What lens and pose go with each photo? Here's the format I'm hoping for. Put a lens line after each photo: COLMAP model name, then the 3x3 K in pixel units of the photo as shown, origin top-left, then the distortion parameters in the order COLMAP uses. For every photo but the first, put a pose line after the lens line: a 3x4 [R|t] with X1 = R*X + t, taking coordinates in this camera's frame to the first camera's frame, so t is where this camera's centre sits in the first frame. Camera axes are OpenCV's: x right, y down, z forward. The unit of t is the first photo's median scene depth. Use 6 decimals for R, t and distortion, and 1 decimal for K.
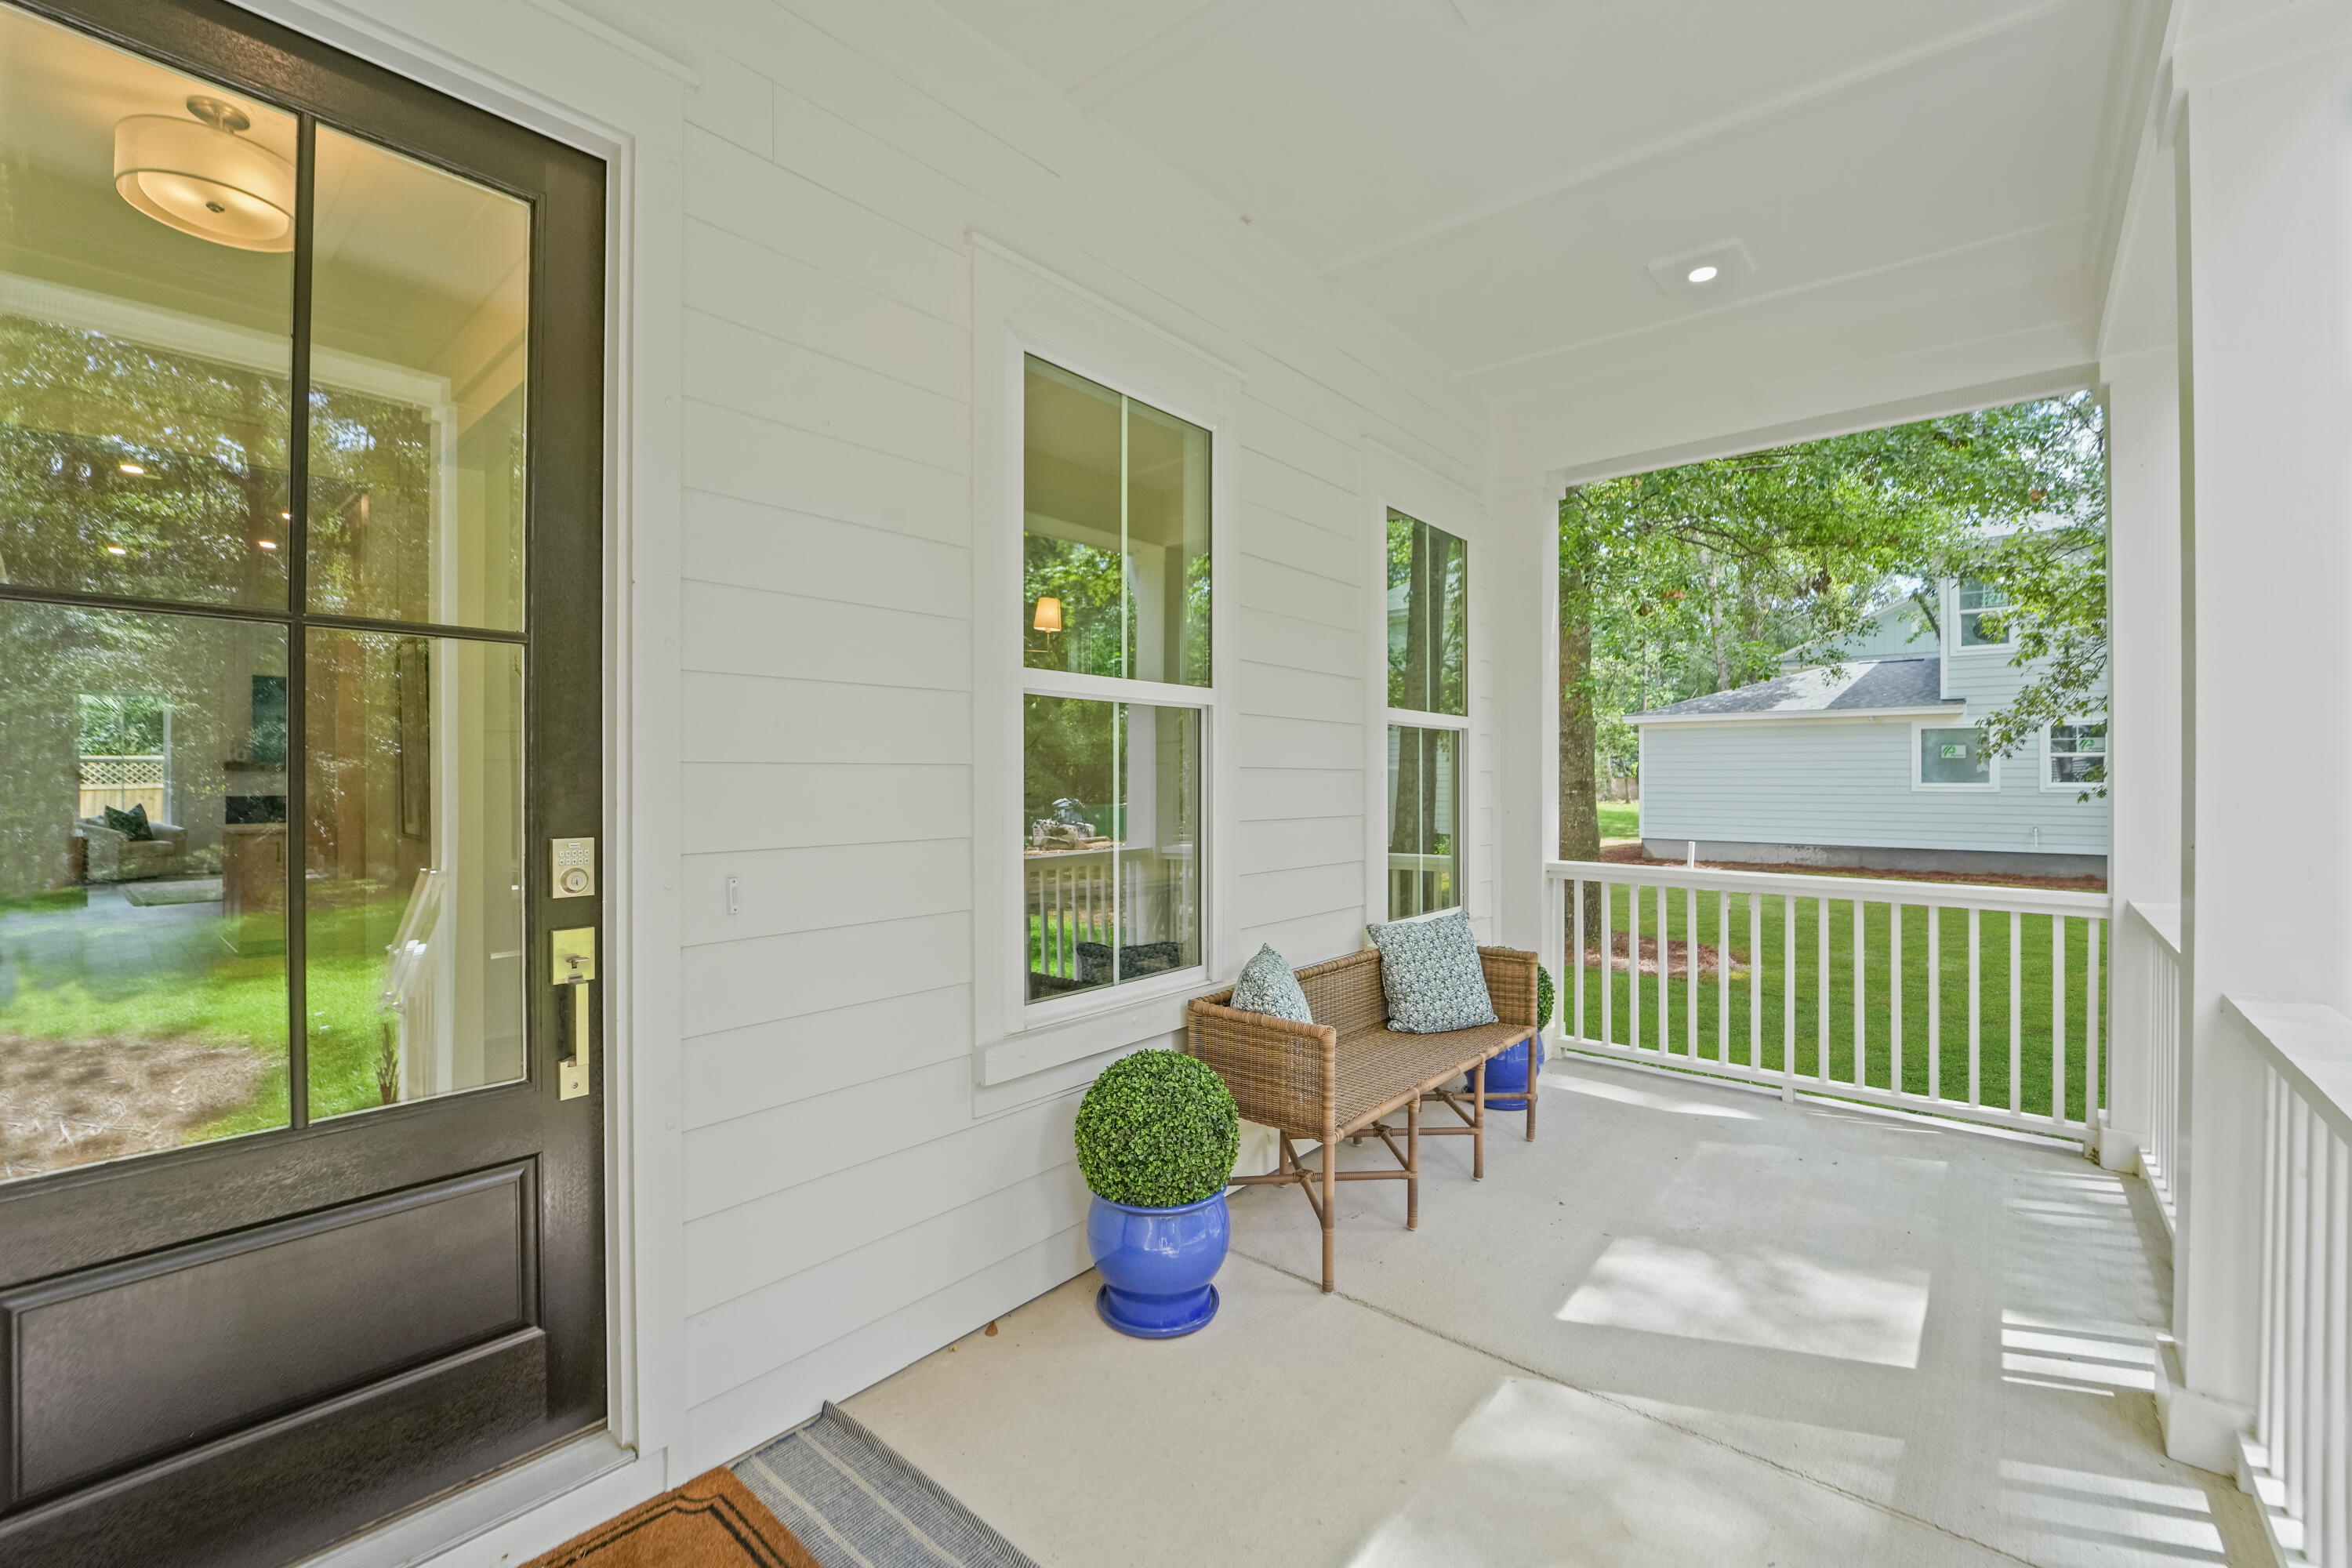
lens RADIAL K [[957.5, 0, 1177.6], [0, 957.5, 771.3], [0, 0, 1]] dist [-0.022600, 0.000299]
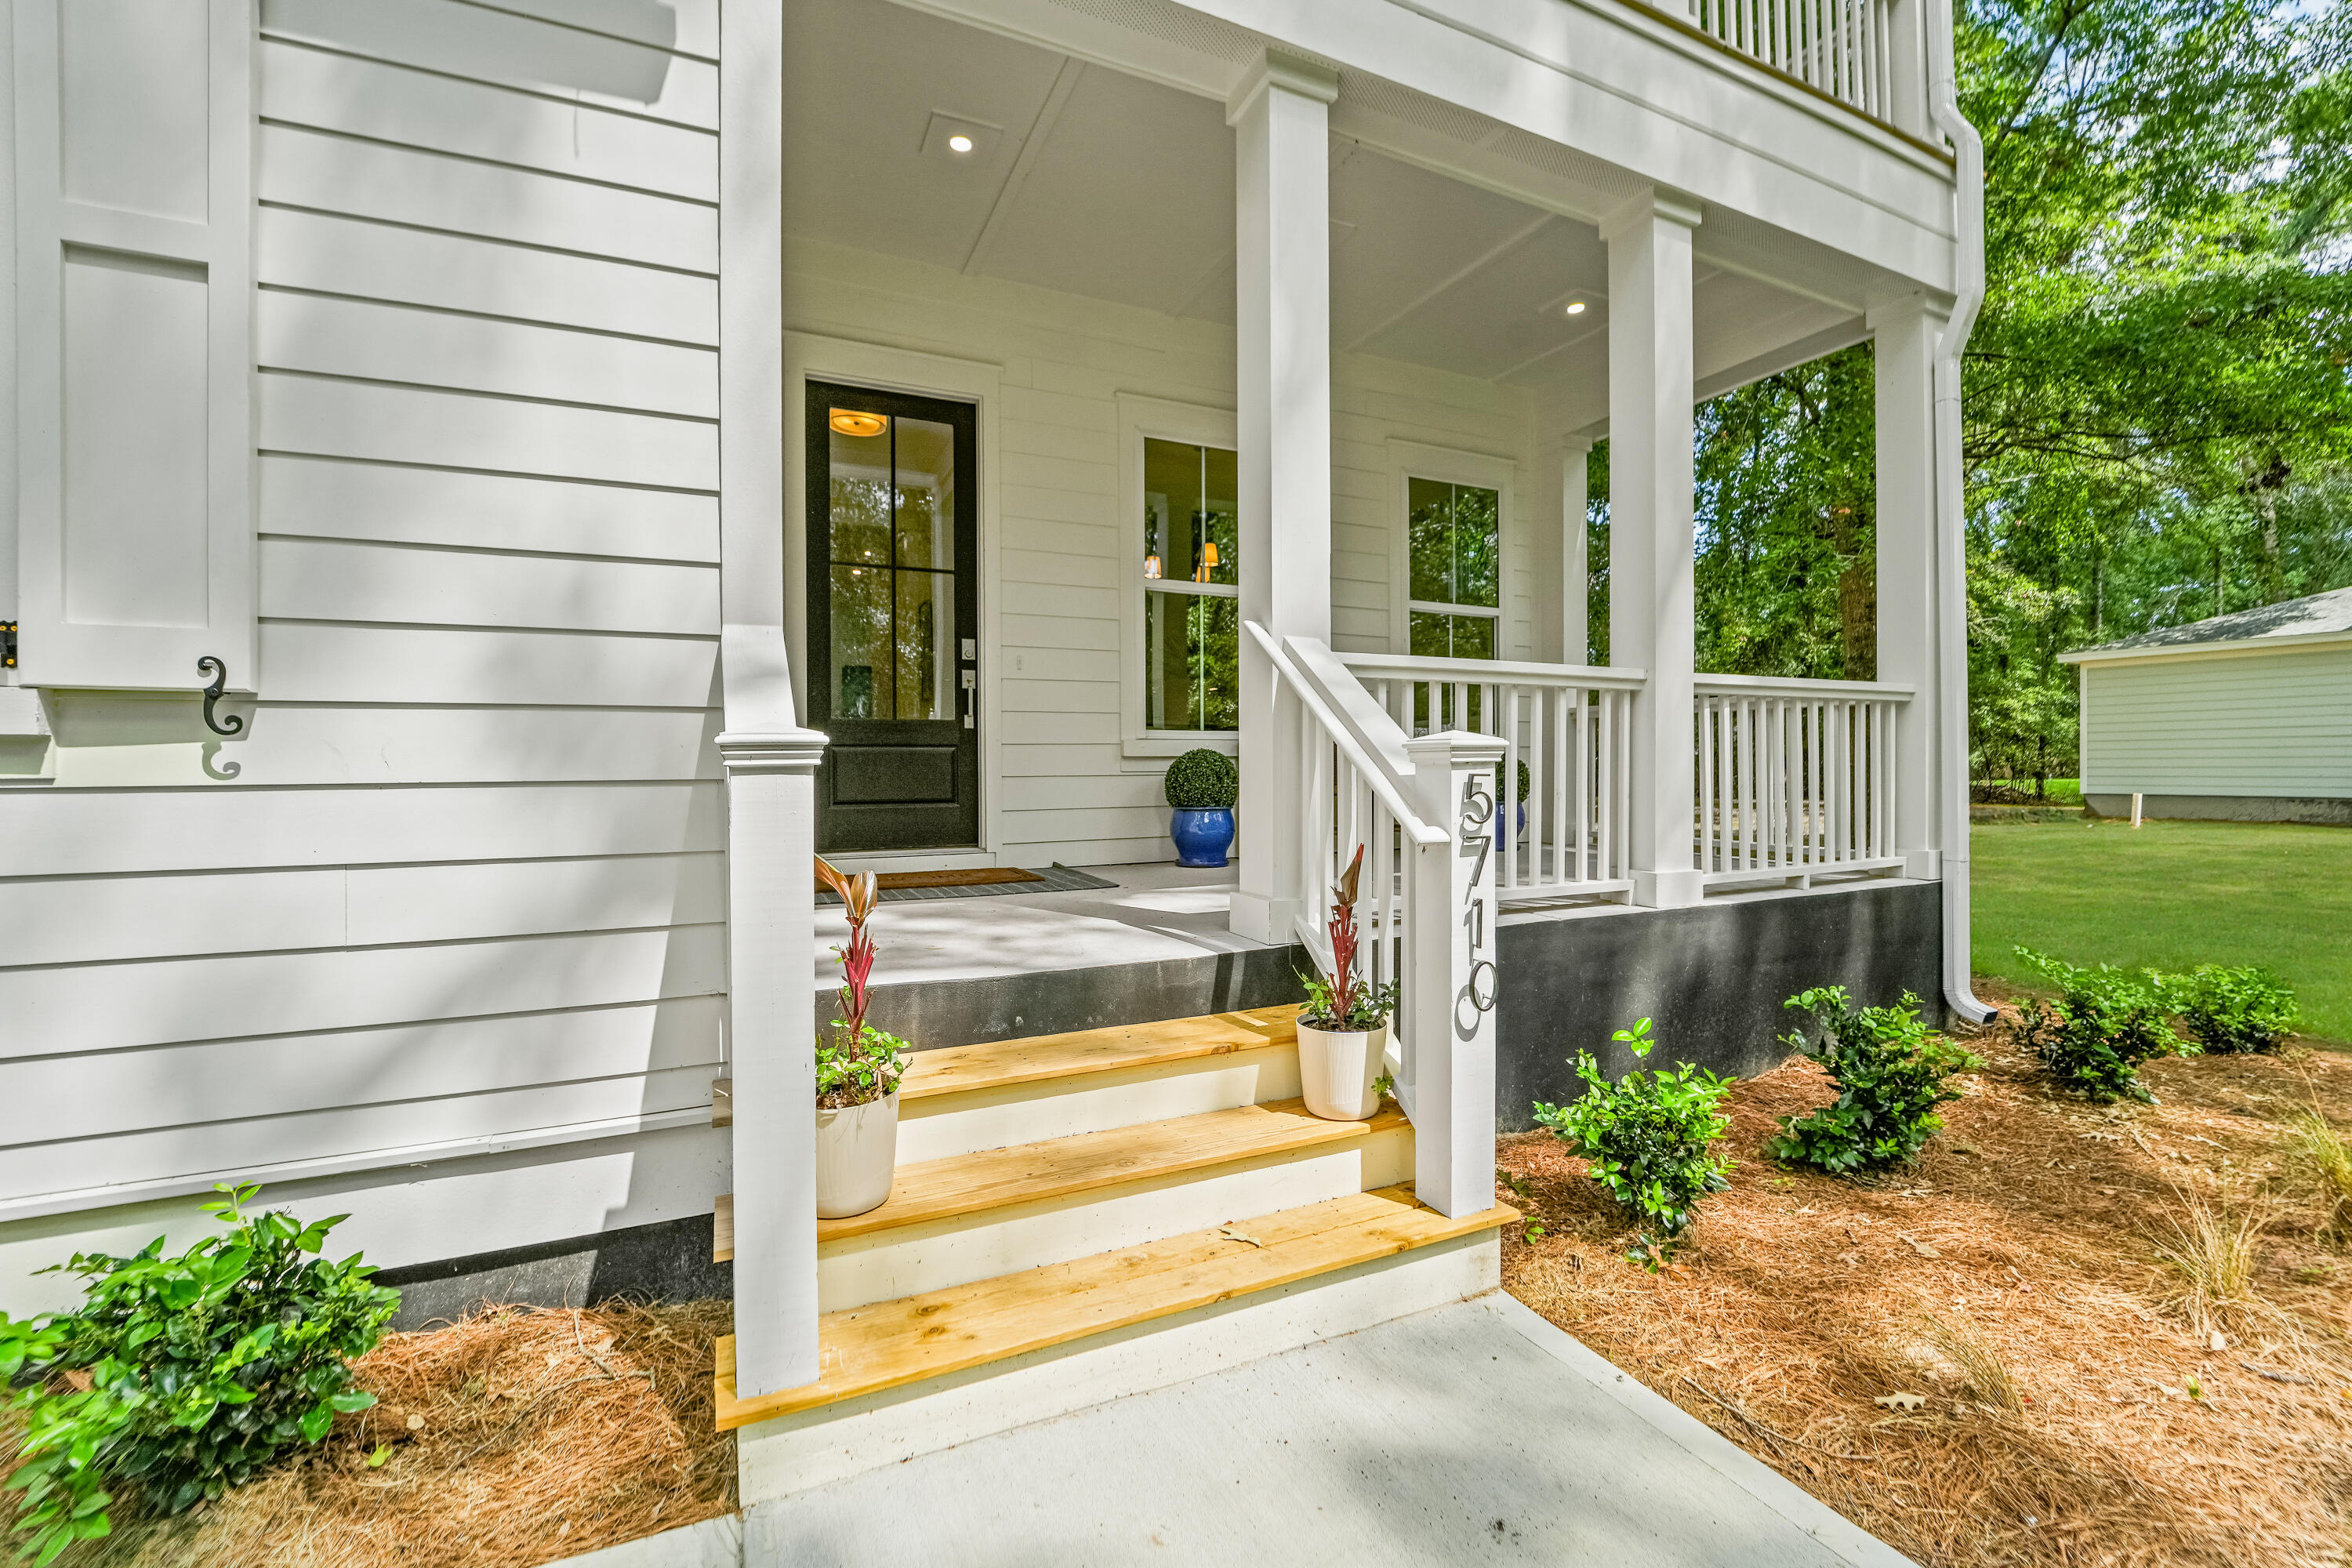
lens RADIAL K [[957.5, 0, 1177.6], [0, 957.5, 771.3], [0, 0, 1]] dist [-0.022600, 0.000299]
pose [[0.901697, 0.003077, -0.432357, 1.121332], [0.001114, 0.999955, 0.009441, 0.413506], [0.432367, -0.008994, 0.901653, -1.272359]]
